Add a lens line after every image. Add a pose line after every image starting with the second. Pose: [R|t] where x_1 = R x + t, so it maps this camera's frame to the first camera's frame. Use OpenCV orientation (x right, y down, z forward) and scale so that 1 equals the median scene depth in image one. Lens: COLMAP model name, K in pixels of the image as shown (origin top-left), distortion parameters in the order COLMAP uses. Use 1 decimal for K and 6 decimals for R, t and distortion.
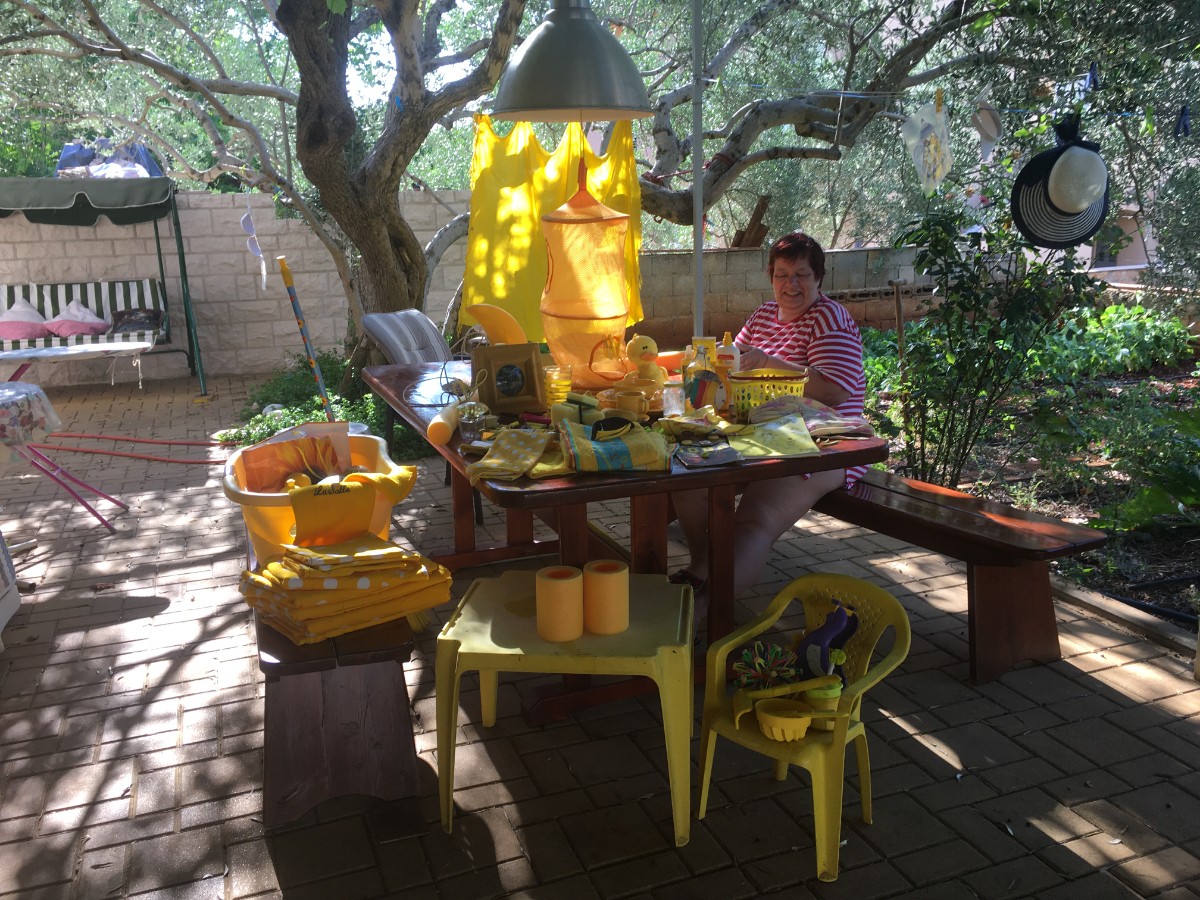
lens RADIAL K [[999.1, 0, 600.0], [0, 999.1, 450.0], [0, 0, 1]] dist [0.100883, -0.123791]
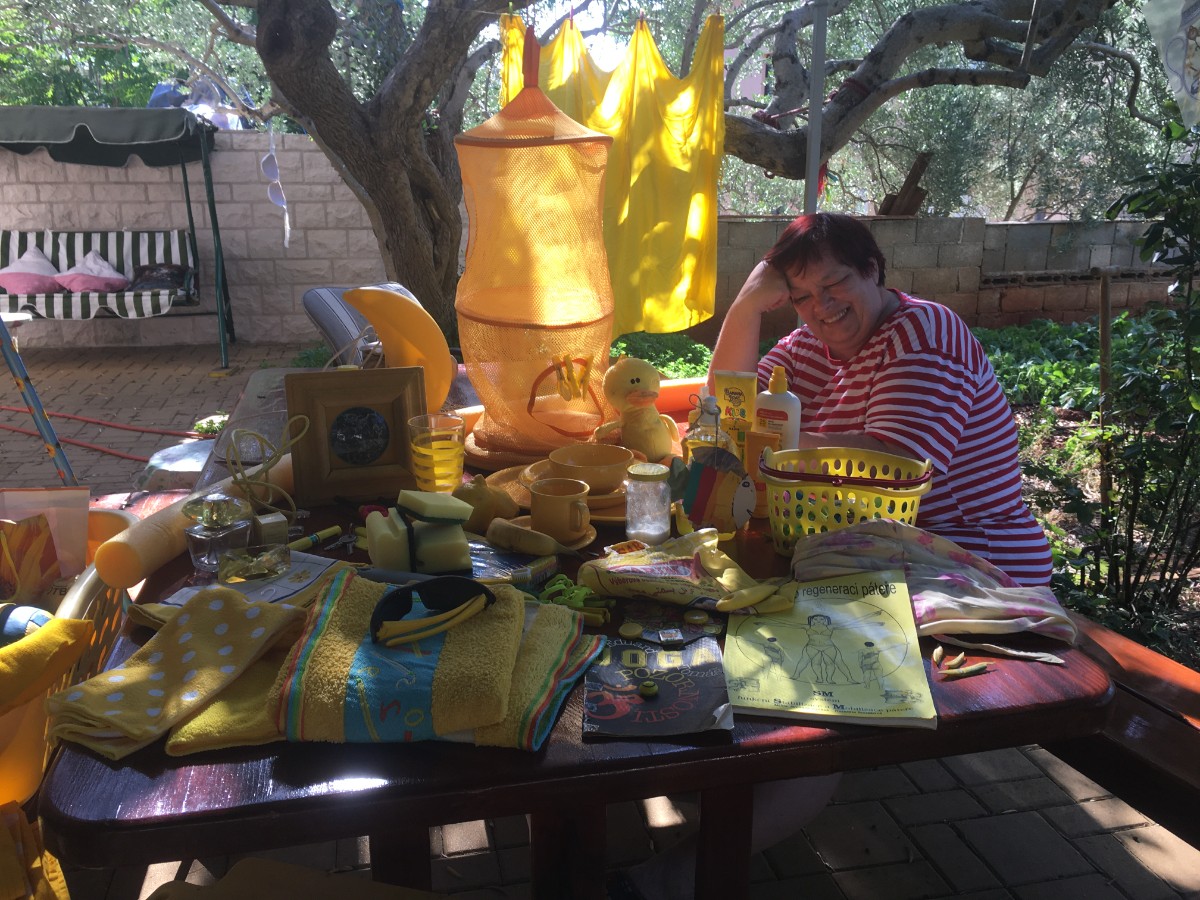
lens RADIAL K [[1006.5, 0, 592.6], [0, 1006.5, 442.8], [0, 0, 1]] dist [0.102663, -0.134158]
pose [[0.987462, 0.064916, -0.143890, 0.069057], [-0.061299, 0.997685, 0.029428, -0.055042], [0.145467, -0.020239, 0.989156, 0.295433]]
